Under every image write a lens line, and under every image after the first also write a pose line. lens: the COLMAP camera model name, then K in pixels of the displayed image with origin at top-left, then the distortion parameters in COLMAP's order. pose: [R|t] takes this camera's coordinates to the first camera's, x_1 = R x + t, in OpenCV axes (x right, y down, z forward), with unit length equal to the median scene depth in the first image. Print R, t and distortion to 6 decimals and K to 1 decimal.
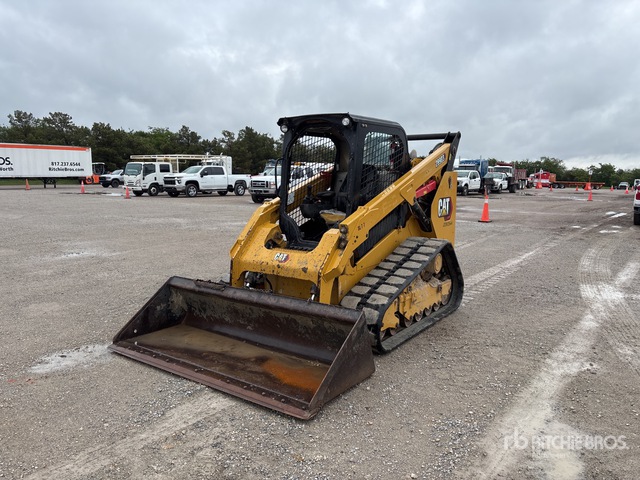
lens RADIAL K [[492.5, 0, 320.0], [0, 492.5, 240.0], [0, 0, 1]] dist [0.068639, 0.000226]
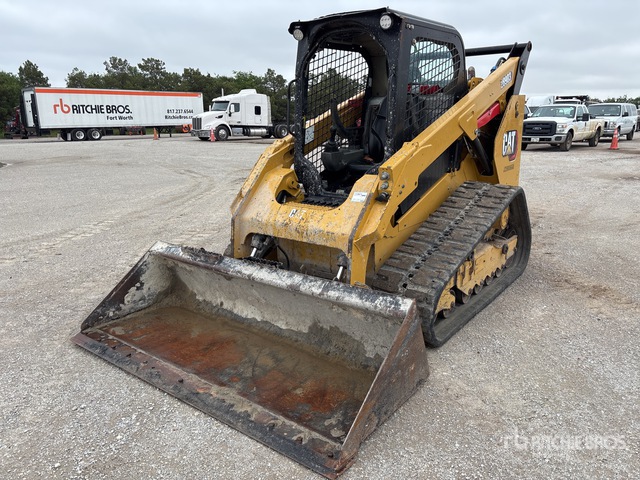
lens RADIAL K [[492.5, 0, 320.0], [0, 492.5, 240.0], [0, 0, 1]] dist [0.068639, 0.000226]
pose [[0.998980, -0.009982, -0.044031, -0.011693], [0.014787, 0.993801, 0.110184, -0.007662], [0.042658, -0.110723, 0.992935, 0.241294]]
